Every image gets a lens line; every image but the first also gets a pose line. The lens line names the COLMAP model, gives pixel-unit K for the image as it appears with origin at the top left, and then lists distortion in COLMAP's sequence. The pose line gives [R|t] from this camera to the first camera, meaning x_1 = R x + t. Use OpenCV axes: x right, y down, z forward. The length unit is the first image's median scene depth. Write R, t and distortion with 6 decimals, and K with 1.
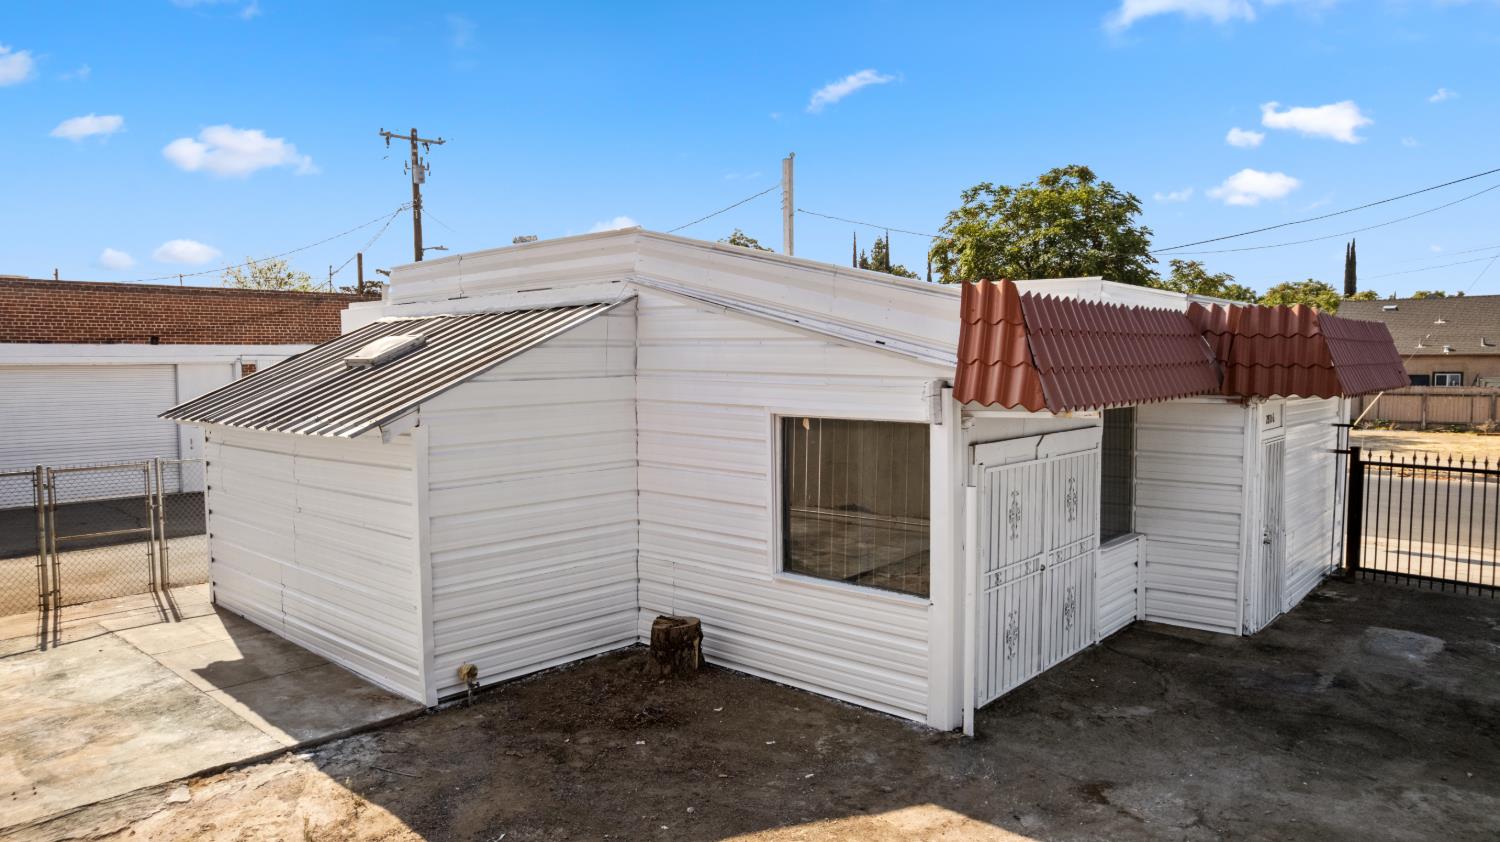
lens RADIAL K [[957.4, 0, 744.2], [0, 957.4, 421.3], [0, 0, 1]] dist [-0.050240, 0.036534]
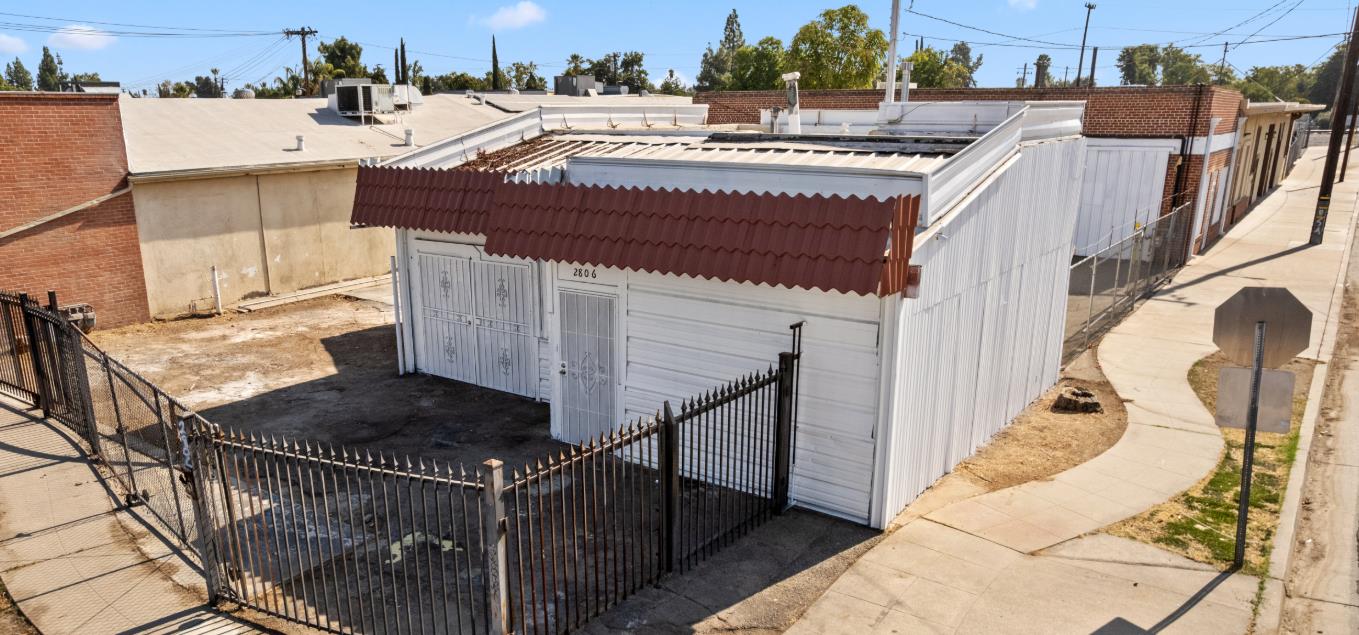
lens RADIAL K [[949.9, 0, 608.6], [0, 949.9, 410.0], [0, 0, 1]] dist [-0.040611, 0.025612]
pose [[0.070057, 0.308960, -0.948491, 1.949501], [-0.060192, 0.950404, 0.305137, -0.222649], [0.995725, 0.035715, 0.085179, 1.094394]]
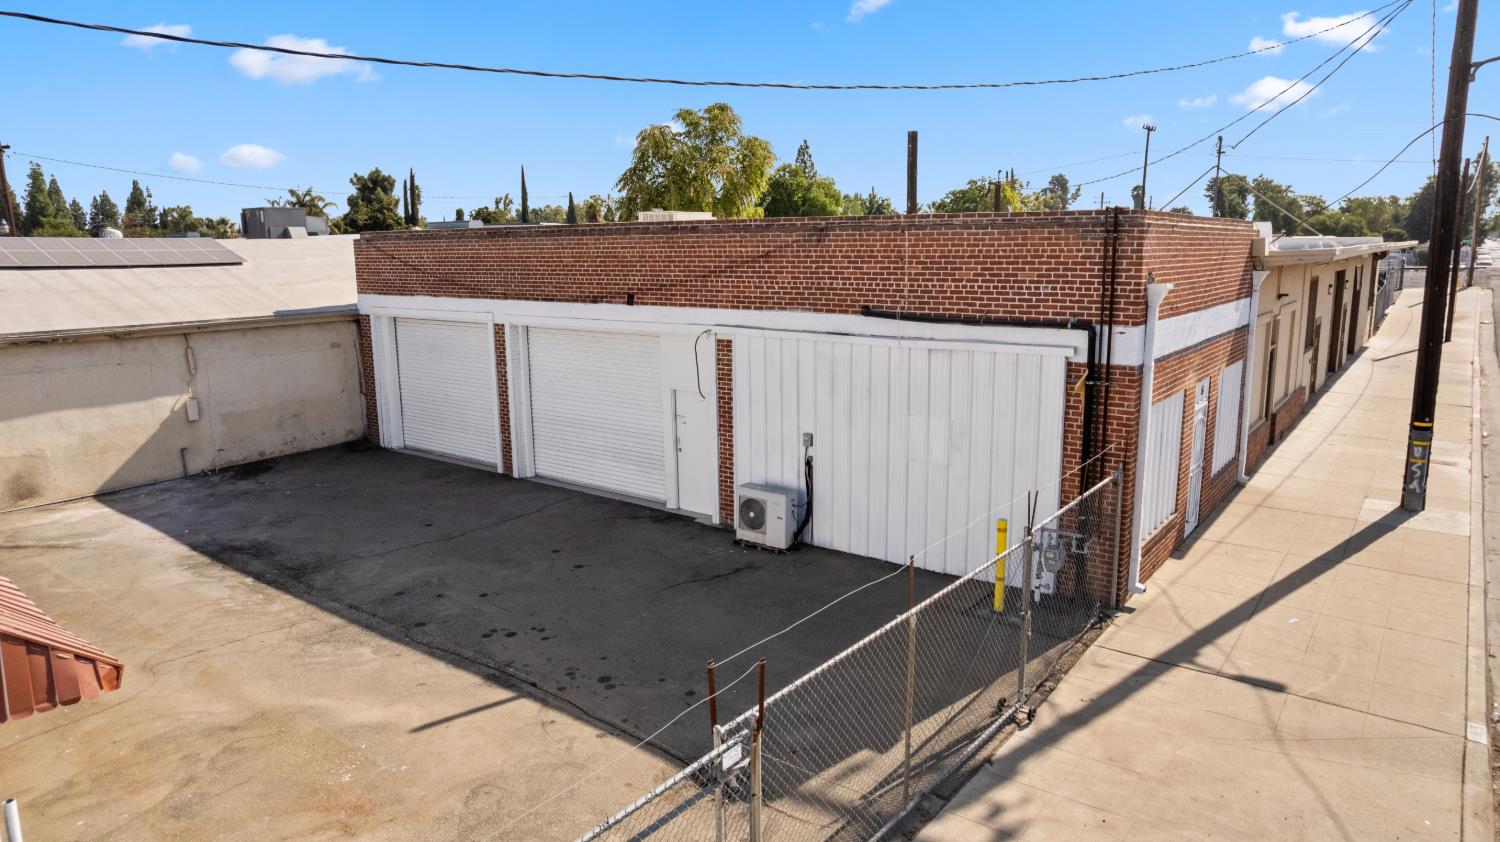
lens RADIAL K [[957.4, 0, 750.8], [0, 957.4, 428.5], [0, 0, 1]] dist [-0.050240, 0.036534]
pose [[0.089436, 0.199332, -0.975842, 0.305603], [-0.058419, 0.979132, 0.194650, -0.334386], [0.994278, 0.039599, 0.099214, 2.500400]]
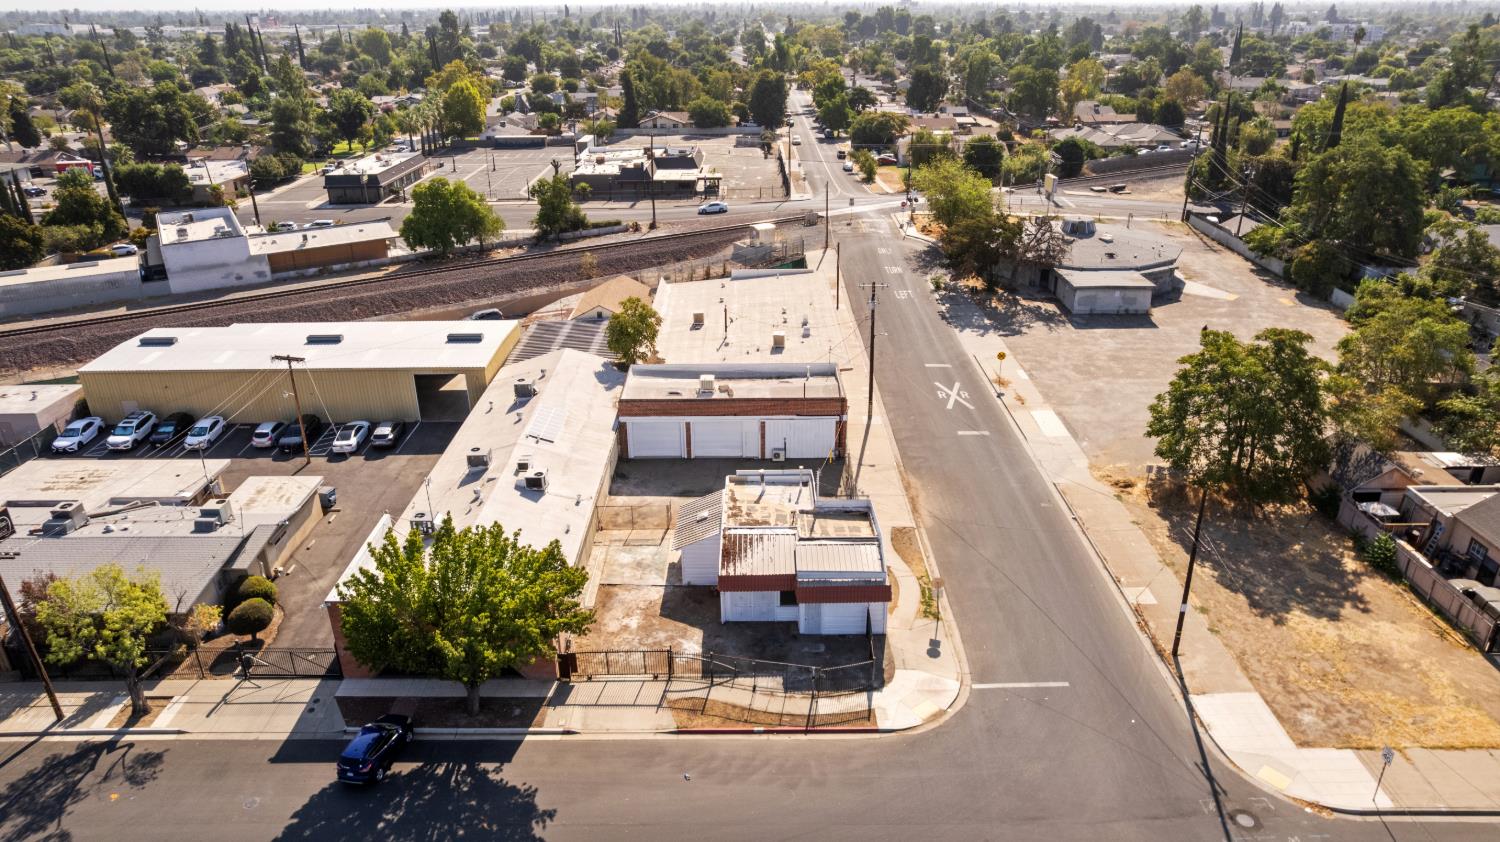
lens RADIAL K [[957.4, 0, 751.5], [0, 957.4, 416.8], [0, 0, 1]] dist [-0.050240, 0.036534]
pose [[0.667257, 0.295114, -0.683868, 4.010332], [-0.039436, 0.930867, 0.363225, -3.089237], [0.743783, -0.215396, 0.632765, -2.501394]]
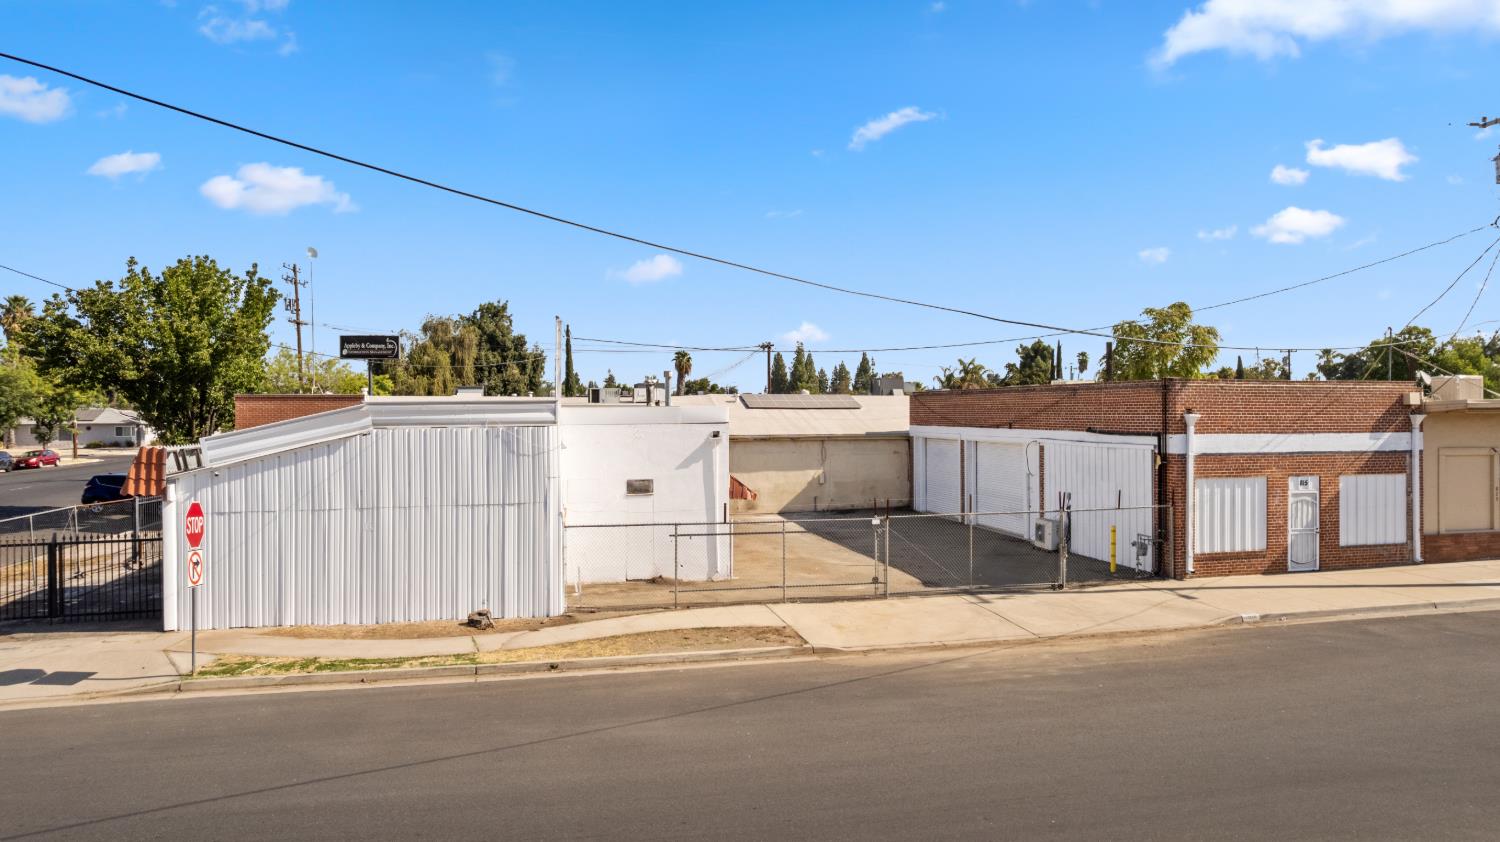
lens RADIAL K [[957.4, 0, 749.5], [0, 957.4, 430.5], [0, 0, 1]] dist [-0.050240, 0.036534]
pose [[-0.563829, 0.028920, -0.825385, 1.885446], [-0.048028, 0.996547, 0.067725, -0.381862], [0.824494, 0.077827, -0.560493, 3.614451]]
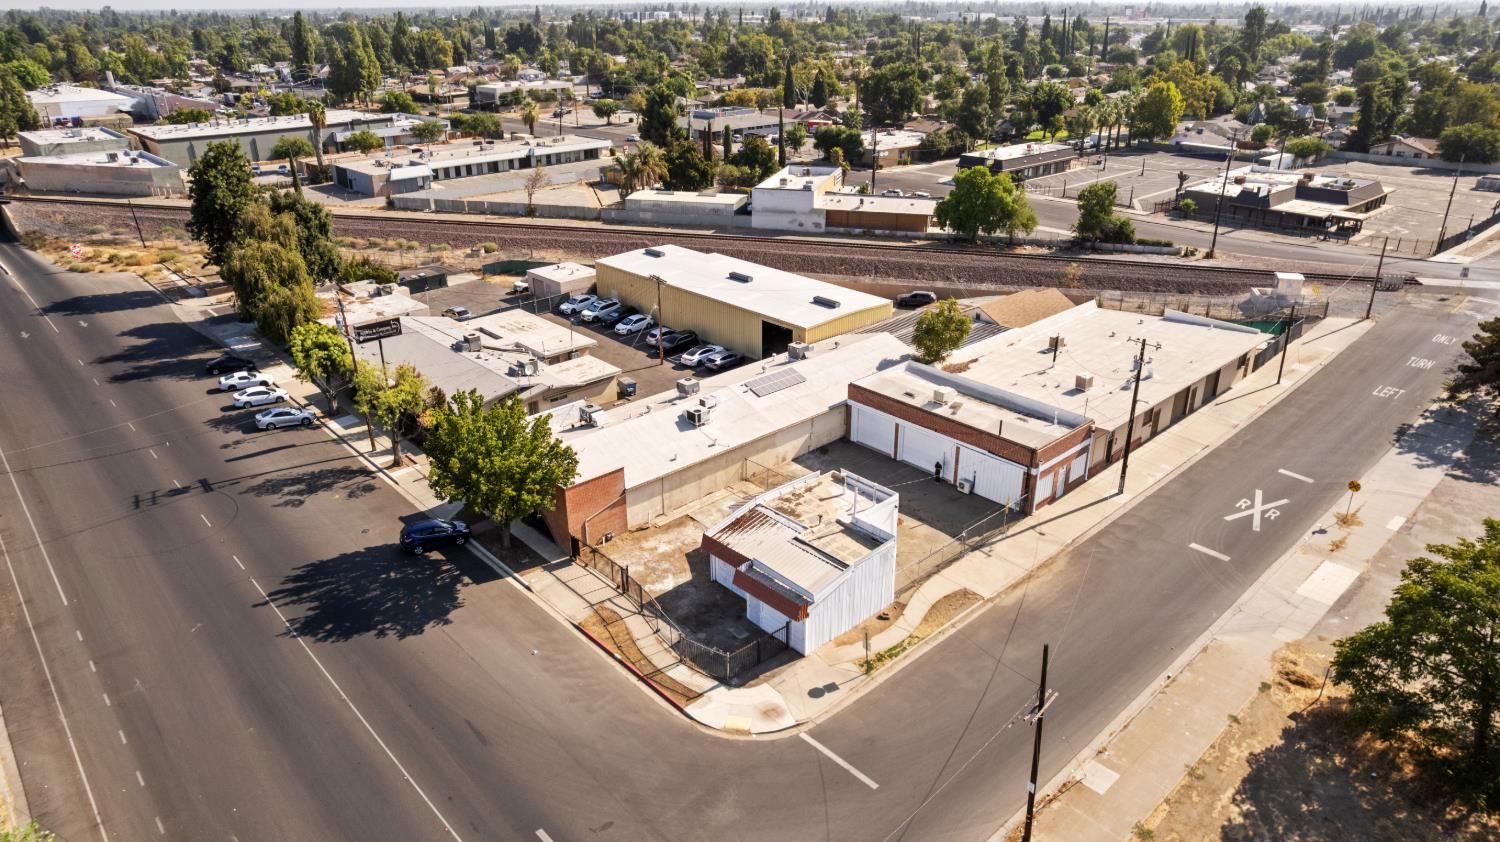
lens RADIAL K [[957.4, 0, 752.2], [0, 957.4, 414.4], [0, 0, 1]] dist [-0.050240, 0.036534]
pose [[-0.088828, 0.400787, -0.911855, 5.623401], [-0.059276, 0.911724, 0.406504, -3.395073], [0.994282, 0.090160, -0.057230, 1.394164]]
